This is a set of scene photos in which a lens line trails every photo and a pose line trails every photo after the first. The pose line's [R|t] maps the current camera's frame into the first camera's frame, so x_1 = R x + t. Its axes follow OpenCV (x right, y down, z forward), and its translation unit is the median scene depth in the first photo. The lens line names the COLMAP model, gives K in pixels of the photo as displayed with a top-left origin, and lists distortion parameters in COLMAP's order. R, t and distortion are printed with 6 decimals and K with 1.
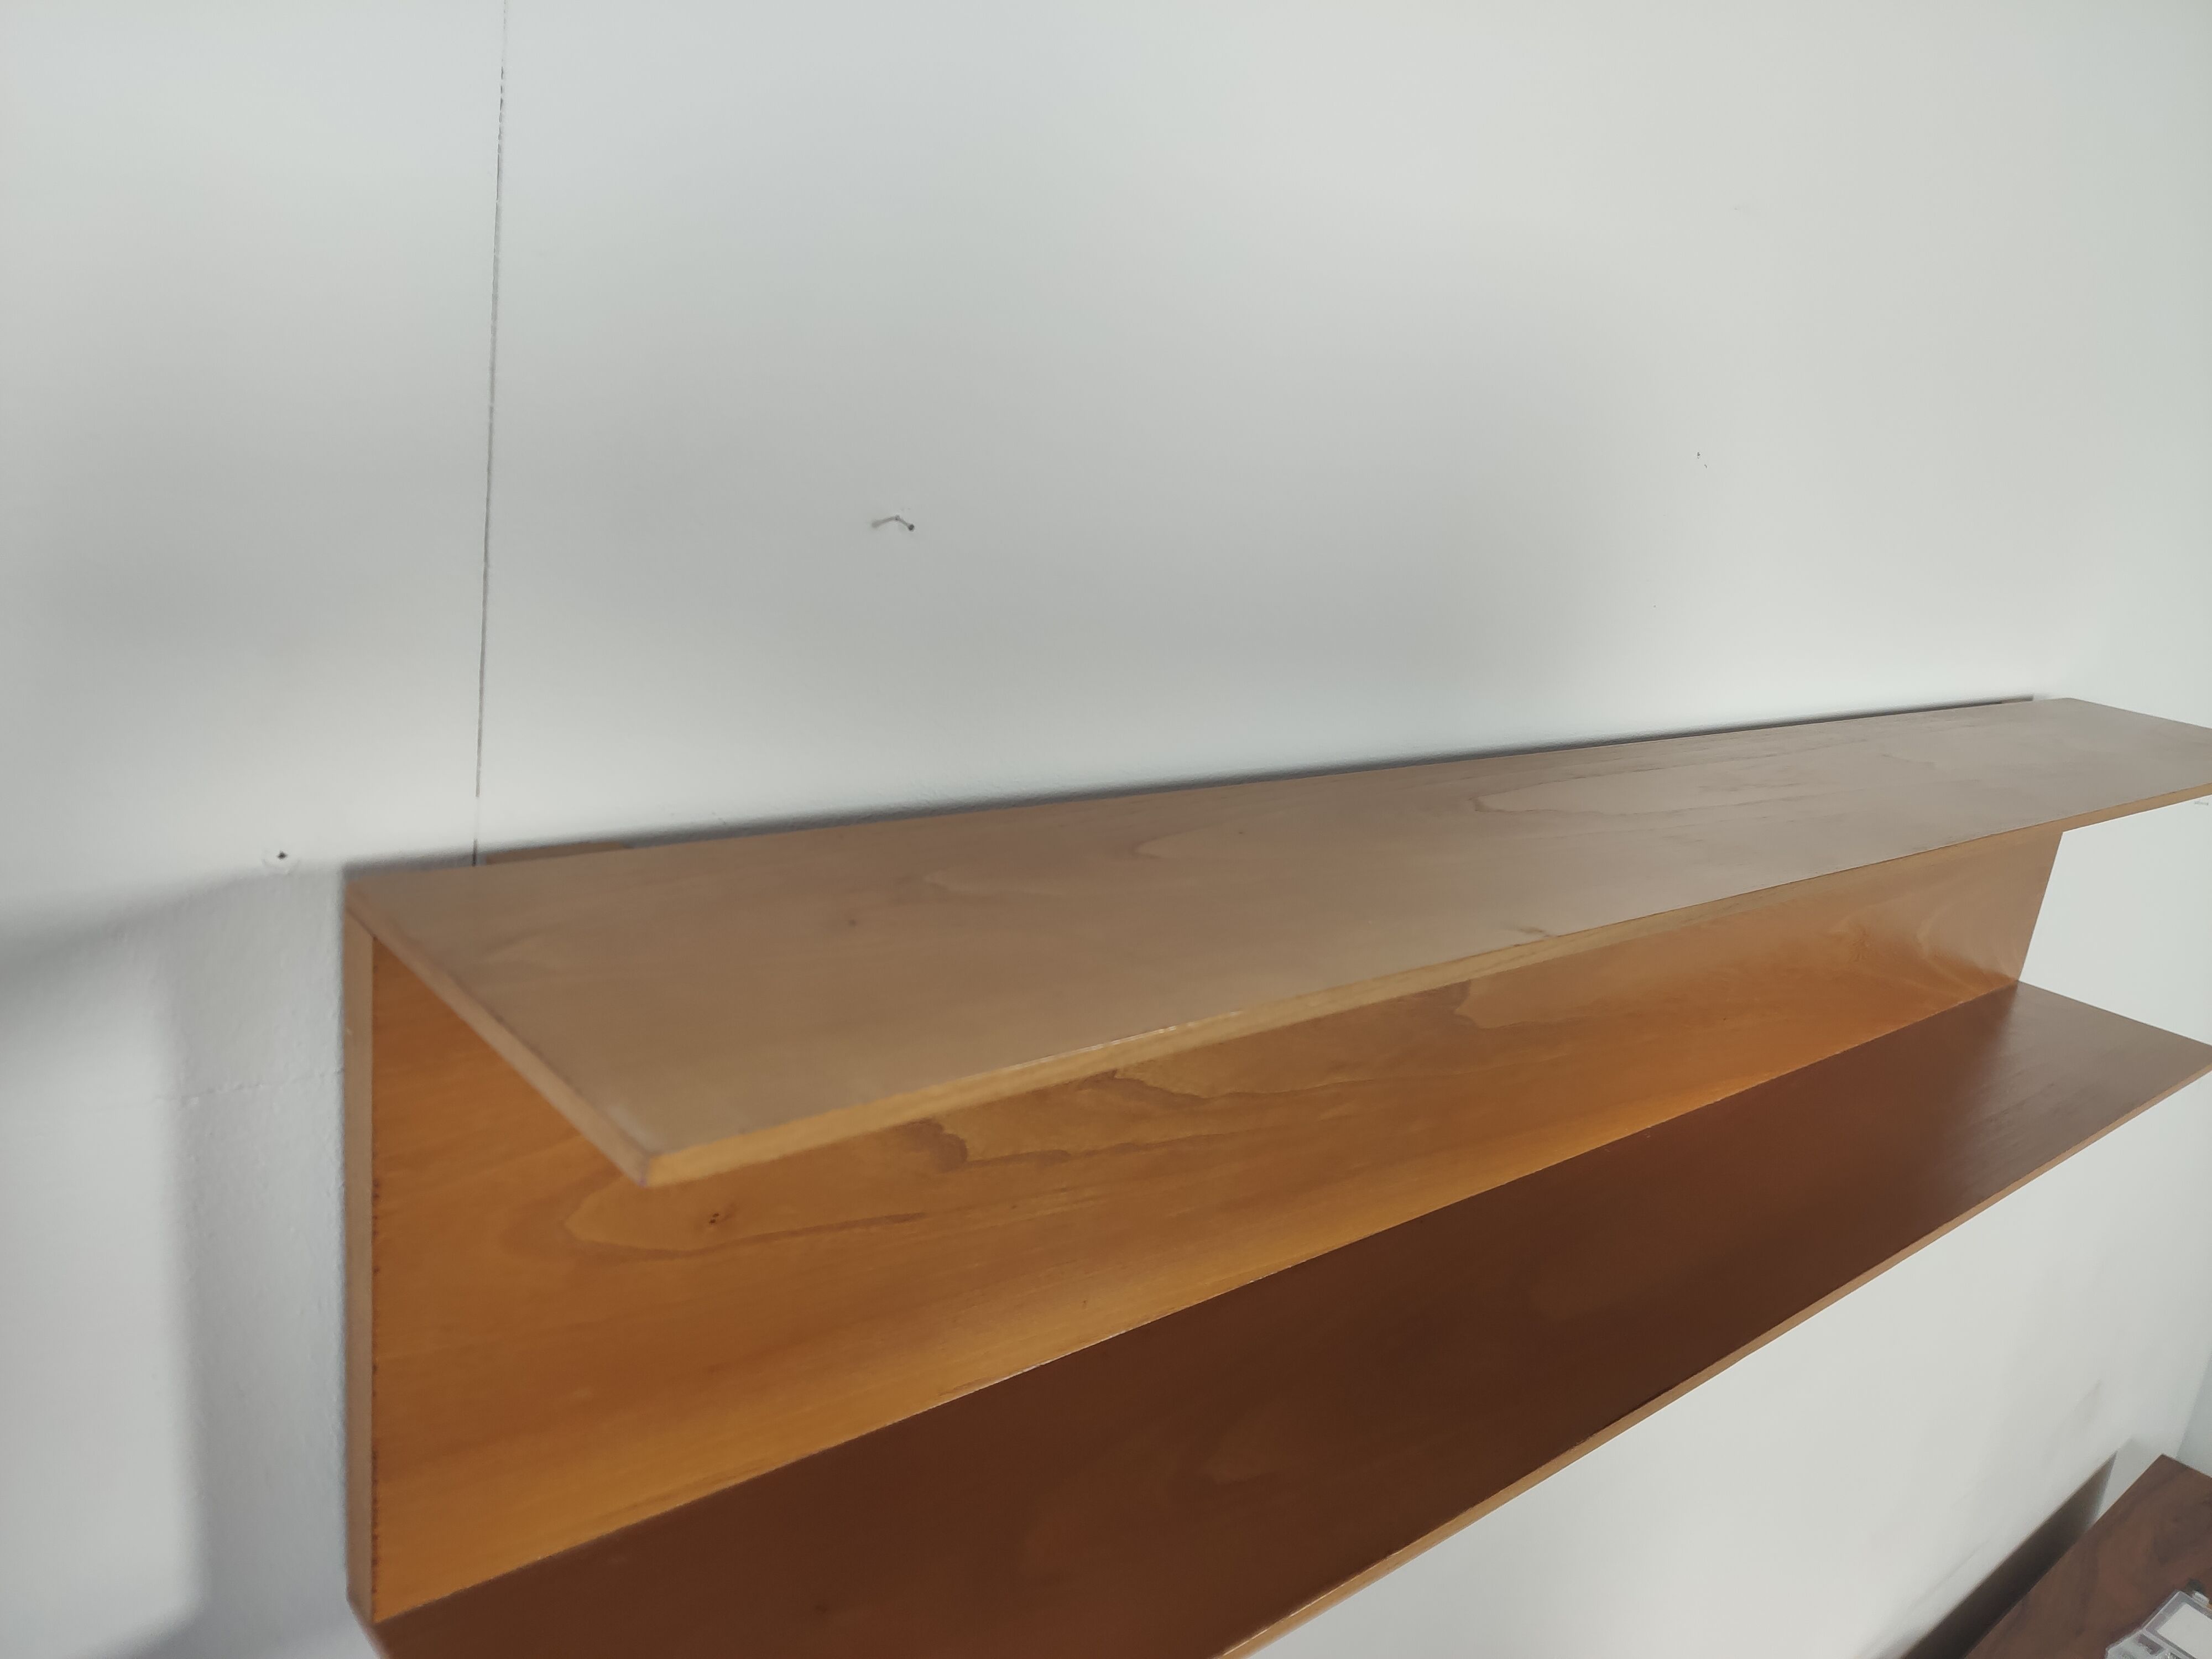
lens RADIAL K [[1689.5, 0, 1108.7], [0, 1689.5, 842.5], [0, 0, 1]] dist [-0.014319, -0.003035]
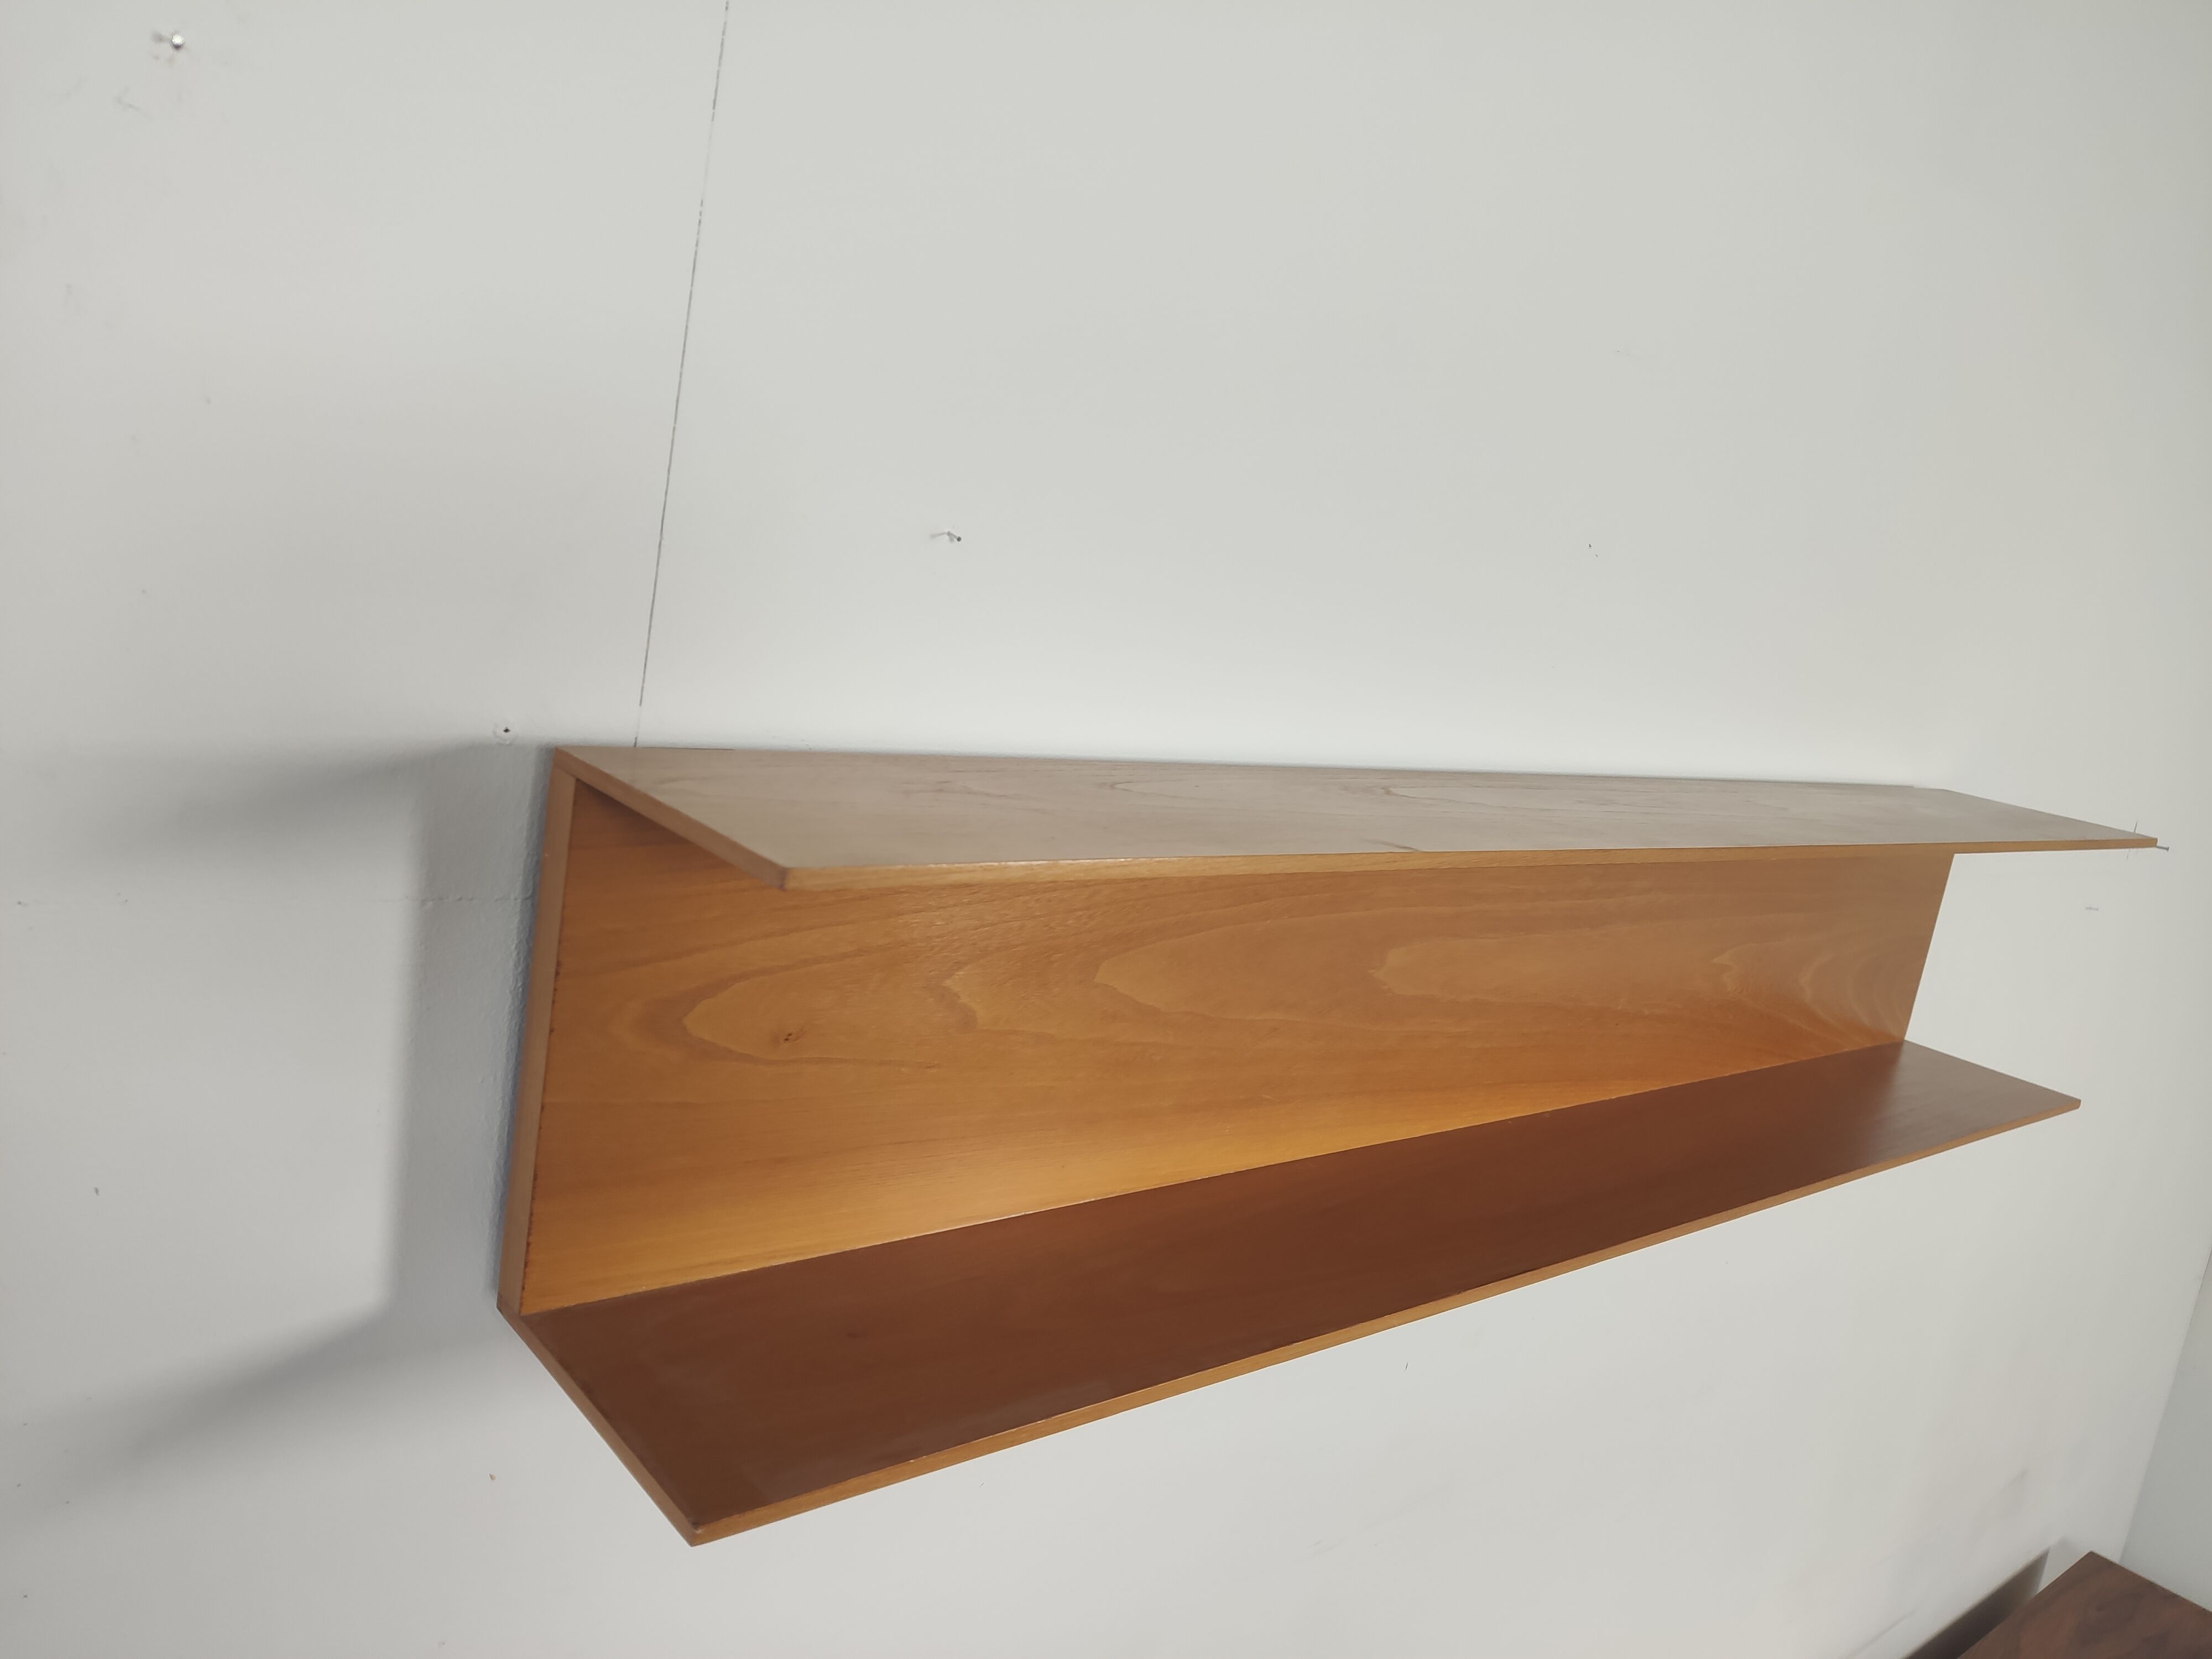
lens RADIAL K [[1670.5, 0, 1106.0], [0, 1670.5, 829.5], [0, 0, 1]] dist [-0.009404, -0.010993]
pose [[0.999256, 0.038057, -0.006233, 0.020859], [-0.038474, 0.994864, -0.093621, 0.181911], [0.002638, 0.093792, 0.995588, -0.345571]]
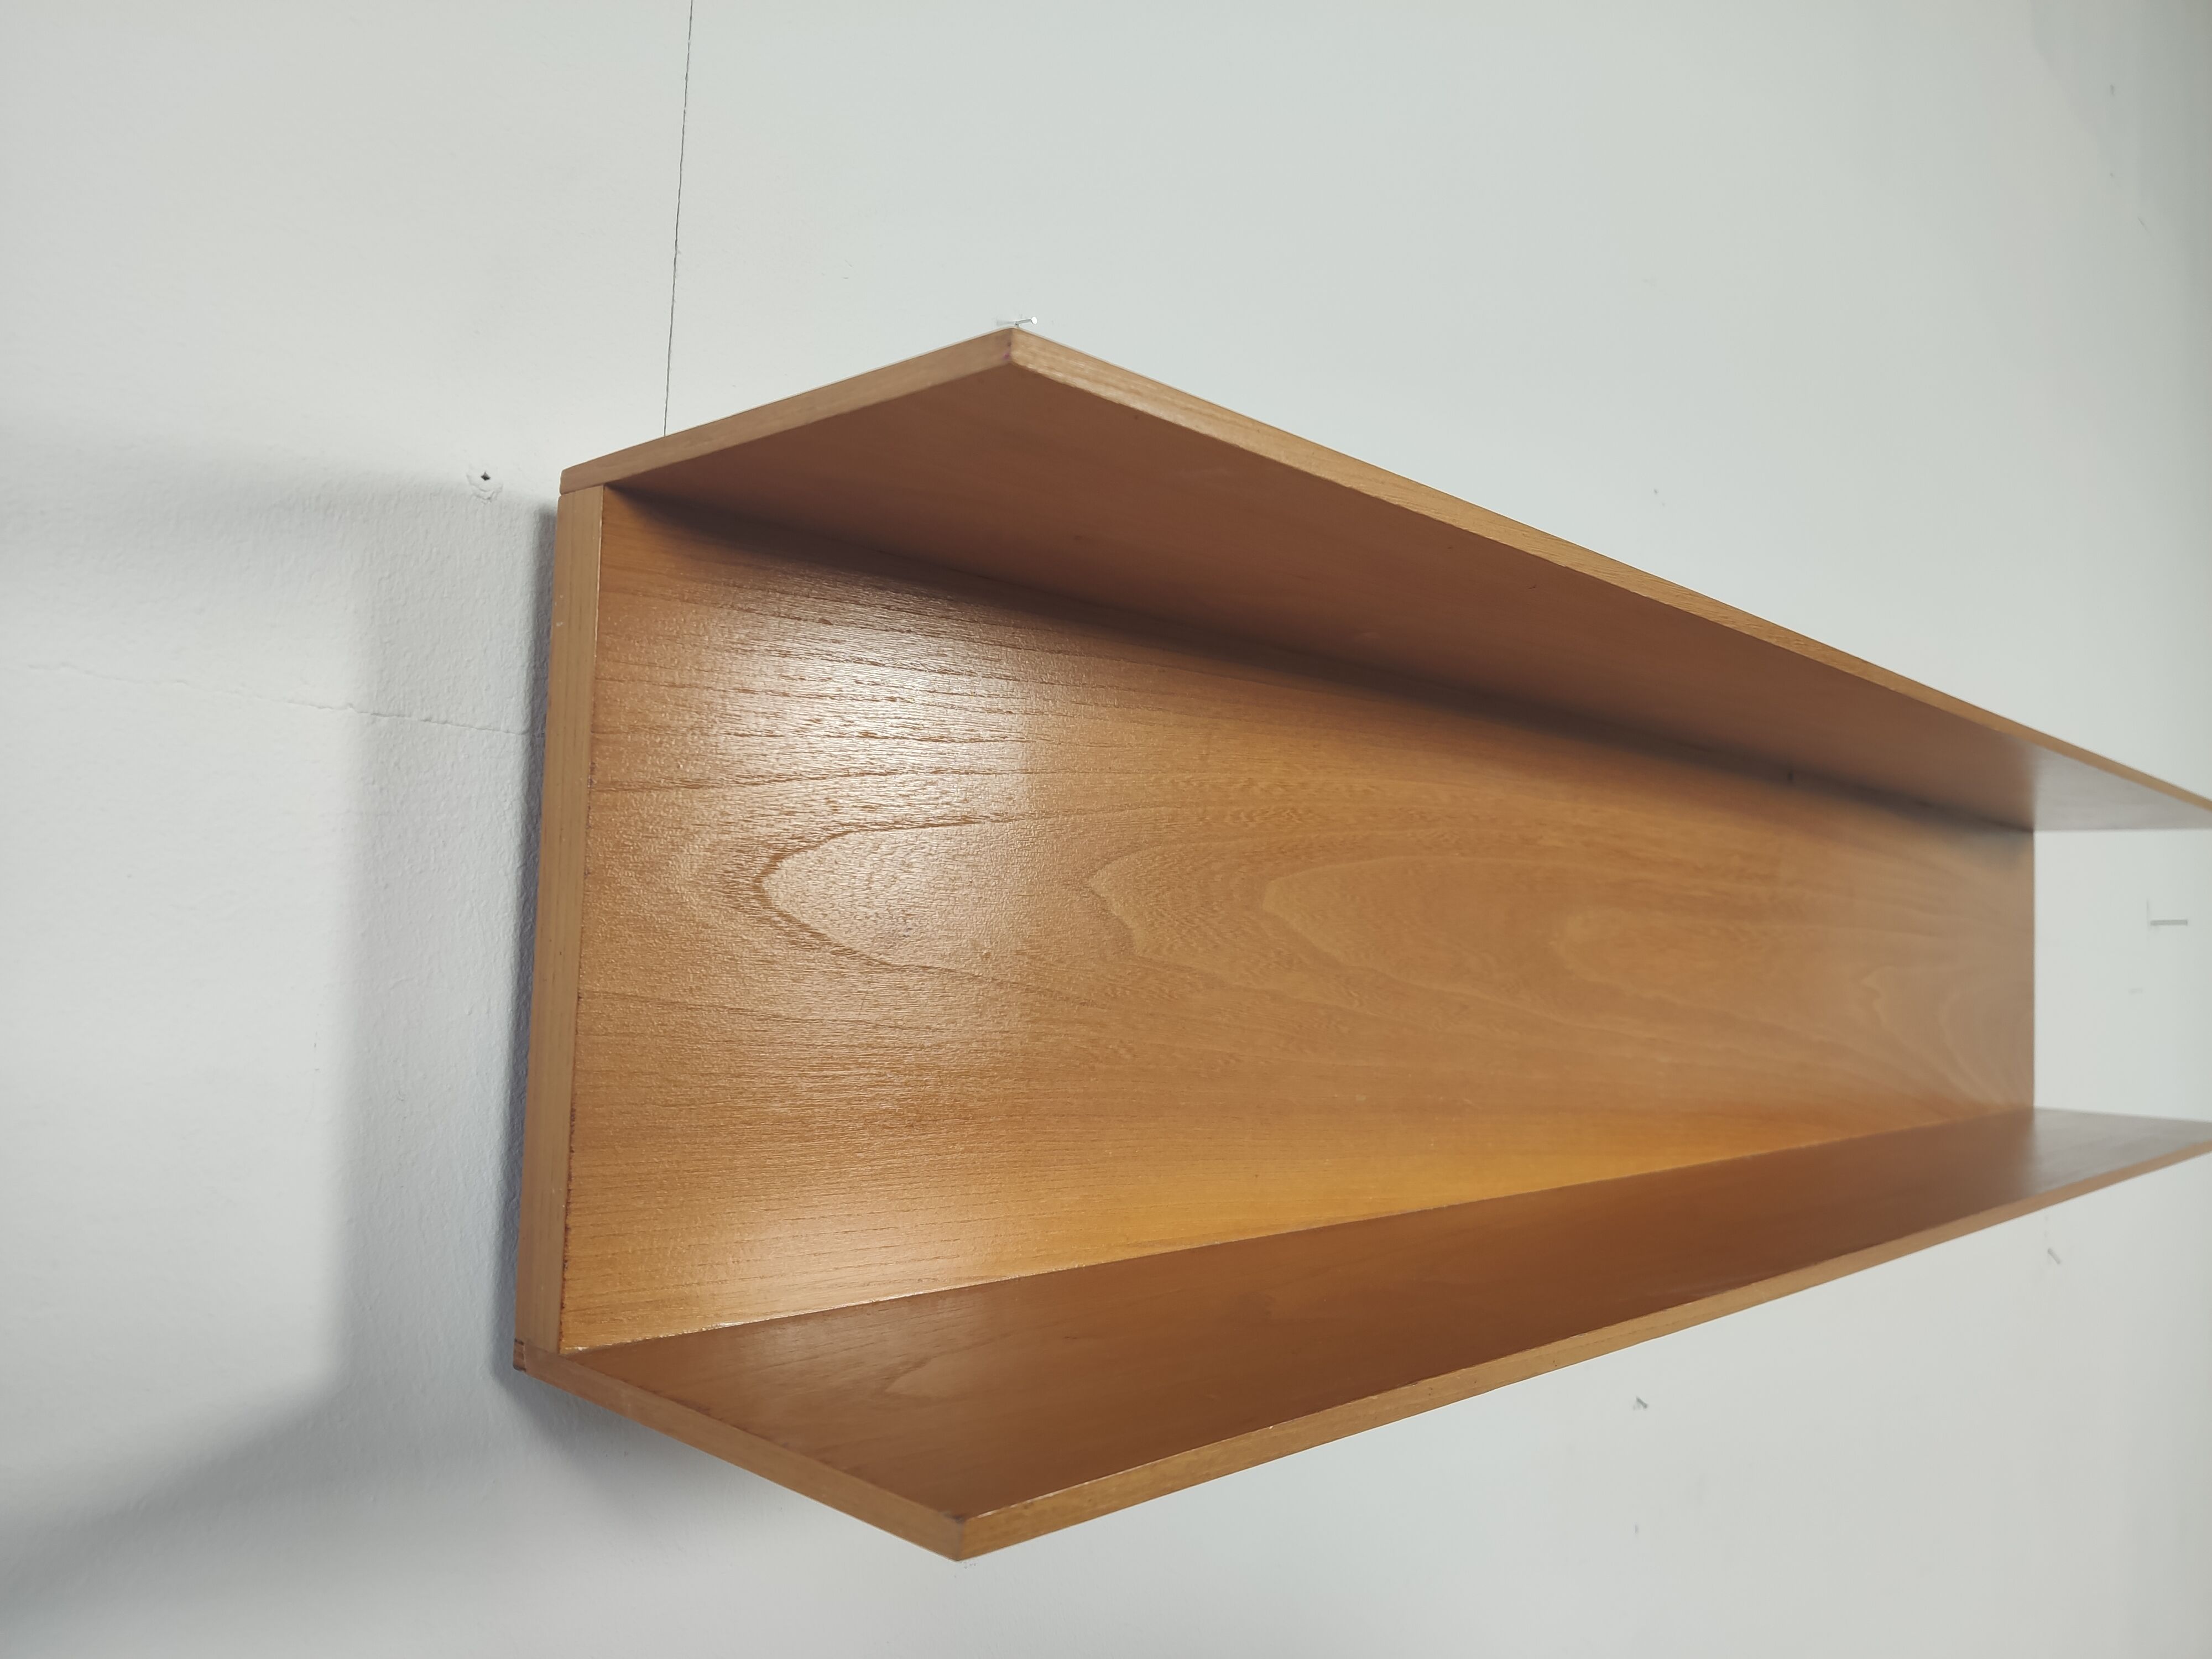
lens RADIAL K [[1656.6, 0, 1054.7], [0, 1656.6, 822.8], [0, 0, 1]] dist [0.032657, -0.147331]
pose [[0.993726, -0.088811, 0.067974, -0.221353], [0.106518, 0.936806, -0.333238, 0.503718], [-0.034083, 0.338388, 0.940389, 0.131363]]
